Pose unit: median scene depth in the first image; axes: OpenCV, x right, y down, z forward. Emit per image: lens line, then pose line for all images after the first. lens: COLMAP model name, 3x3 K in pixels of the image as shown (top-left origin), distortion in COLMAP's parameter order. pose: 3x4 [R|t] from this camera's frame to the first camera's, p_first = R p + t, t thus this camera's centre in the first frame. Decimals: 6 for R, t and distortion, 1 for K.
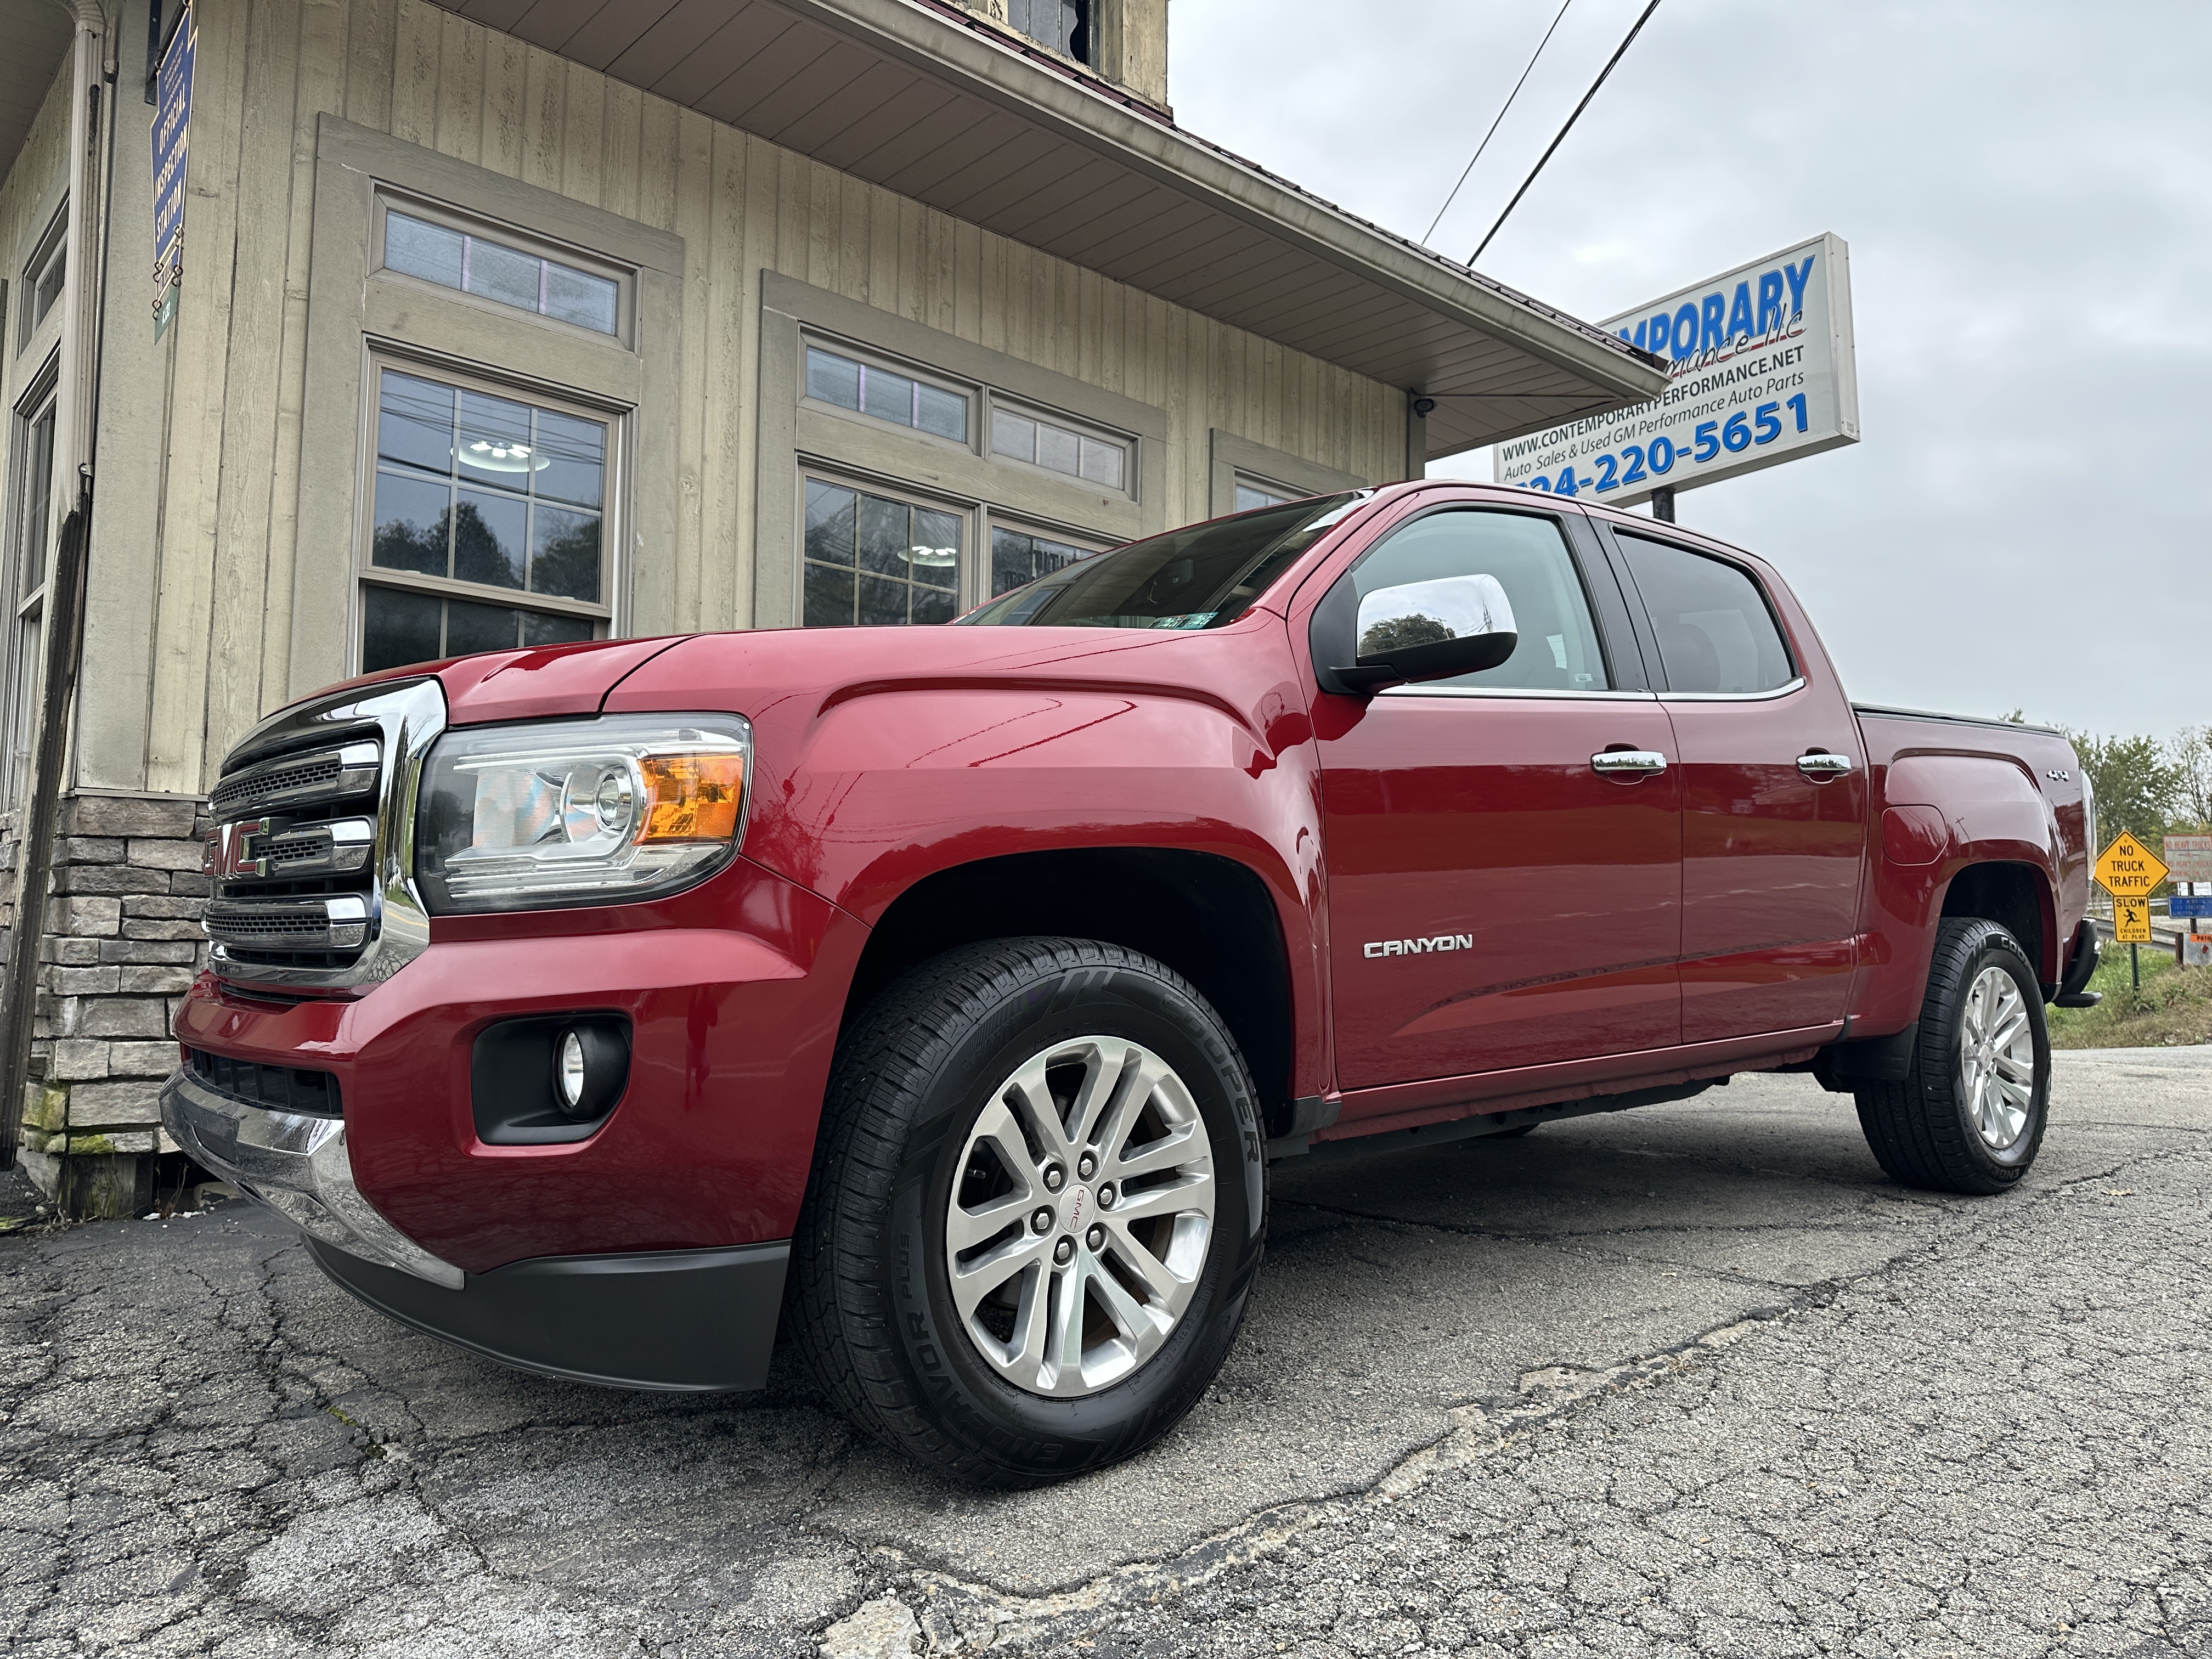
lens RADIAL K [[1550.6, 0, 1125.1], [0, 1550.6, 812.4], [0, 0, 1]] dist [0.048522, -0.075473]
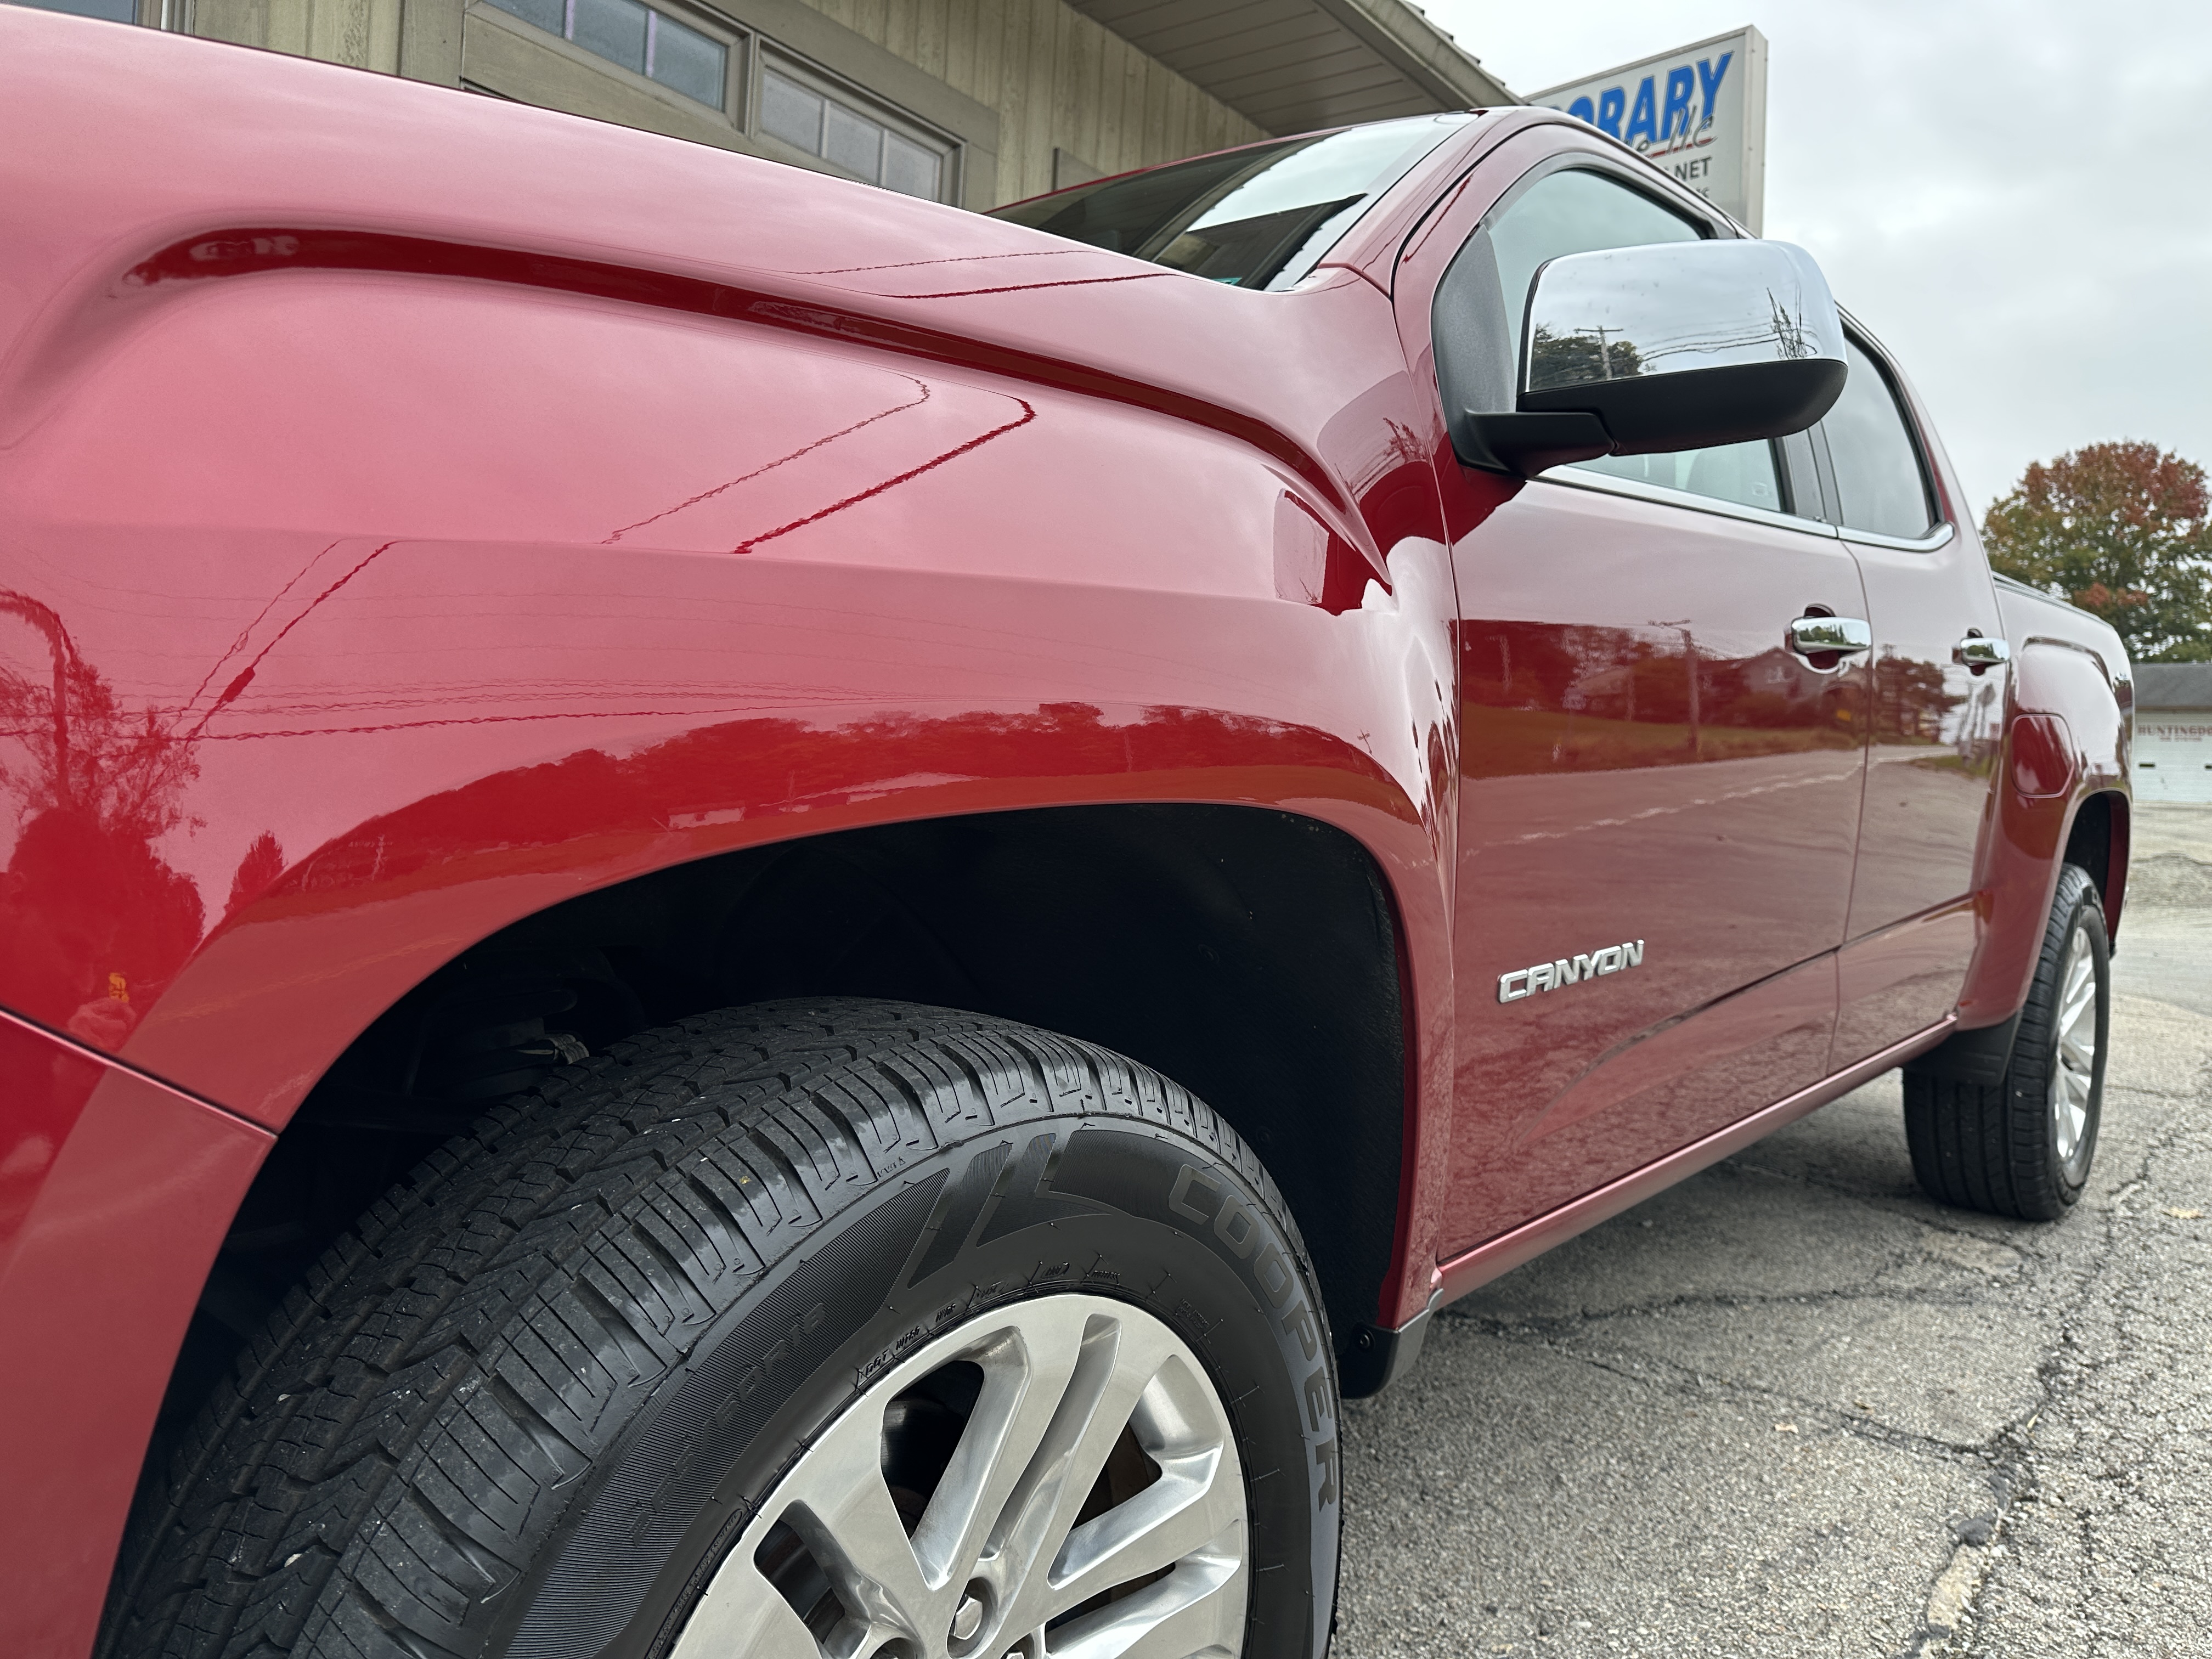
lens RADIAL K [[1561.9, 0, 1131.0], [0, 1561.9, 810.4], [0, 0, 1]] dist [0.004752, 0.000485]
pose [[0.985533, 0.044677, 0.163489, -0.031239], [-0.061707, 0.993010, 0.100615, -0.007146], [-0.157851, -0.109247, 0.981401, 0.343195]]
